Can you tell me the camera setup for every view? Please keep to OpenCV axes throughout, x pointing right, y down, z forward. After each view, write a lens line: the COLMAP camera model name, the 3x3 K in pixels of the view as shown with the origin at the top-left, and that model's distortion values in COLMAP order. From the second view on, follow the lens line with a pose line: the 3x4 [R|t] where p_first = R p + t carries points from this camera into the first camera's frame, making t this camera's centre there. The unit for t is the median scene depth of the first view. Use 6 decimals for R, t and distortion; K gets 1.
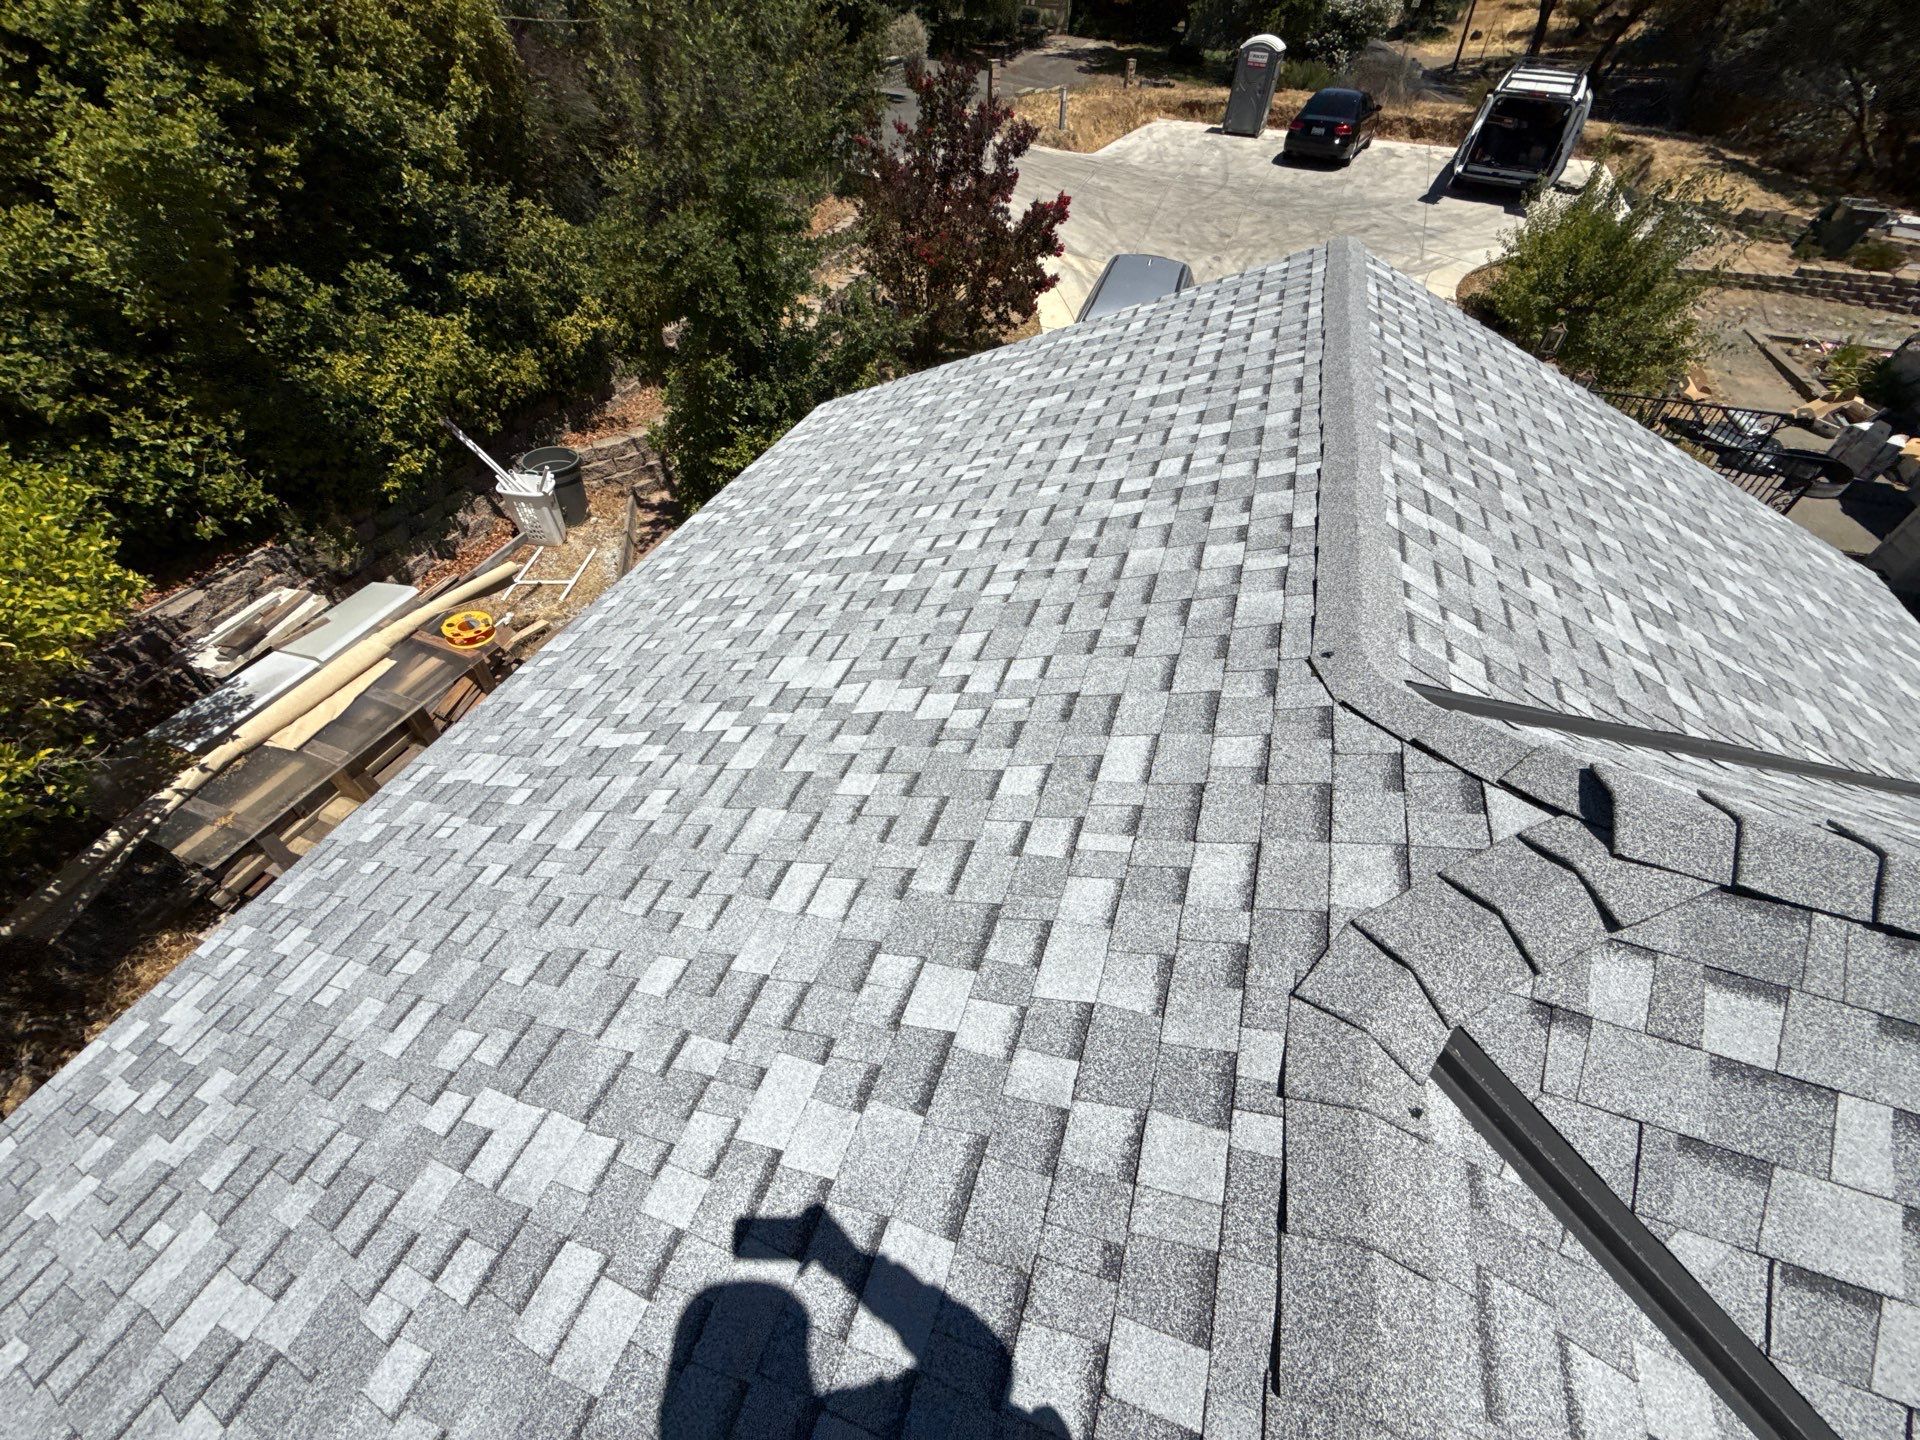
lens RADIAL K [[765.7, 0, 960.0], [0, 765.7, 720.0], [0, 0, 1]] dist [0.000149, 0.000067]
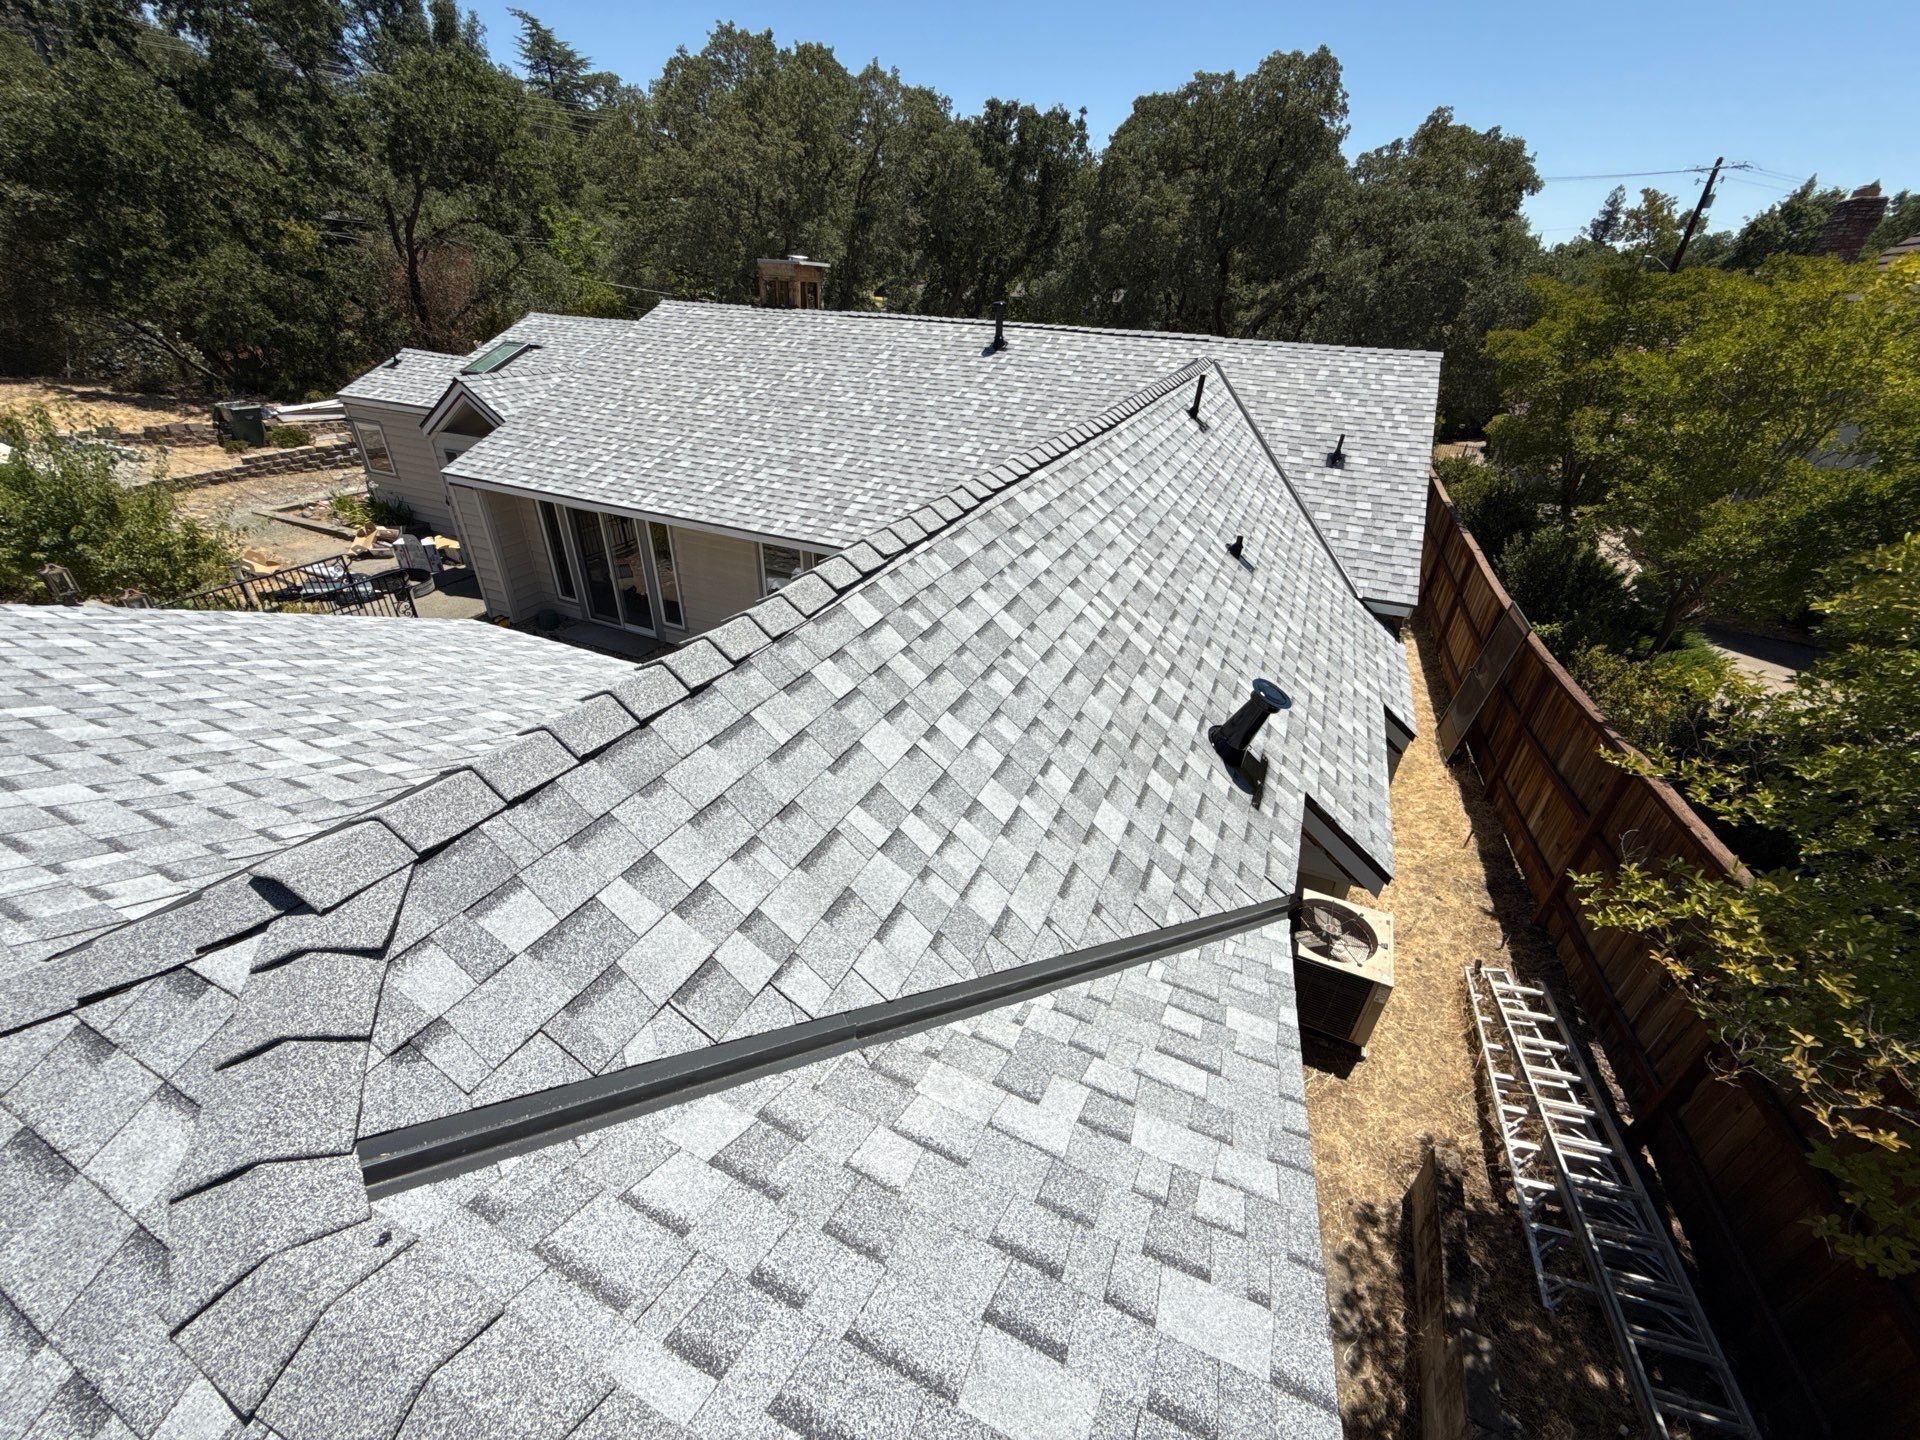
lens RADIAL K [[765.7, 0, 960.0], [0, 765.7, 720.0], [0, 0, 1]] dist [0.000149, 0.000067]
pose [[0.084400, -0.513419, 0.853978, 0.143093], [0.684632, 0.652583, 0.324676, 0.209891], [-0.723986, 0.557258, 0.406581, -0.154120]]
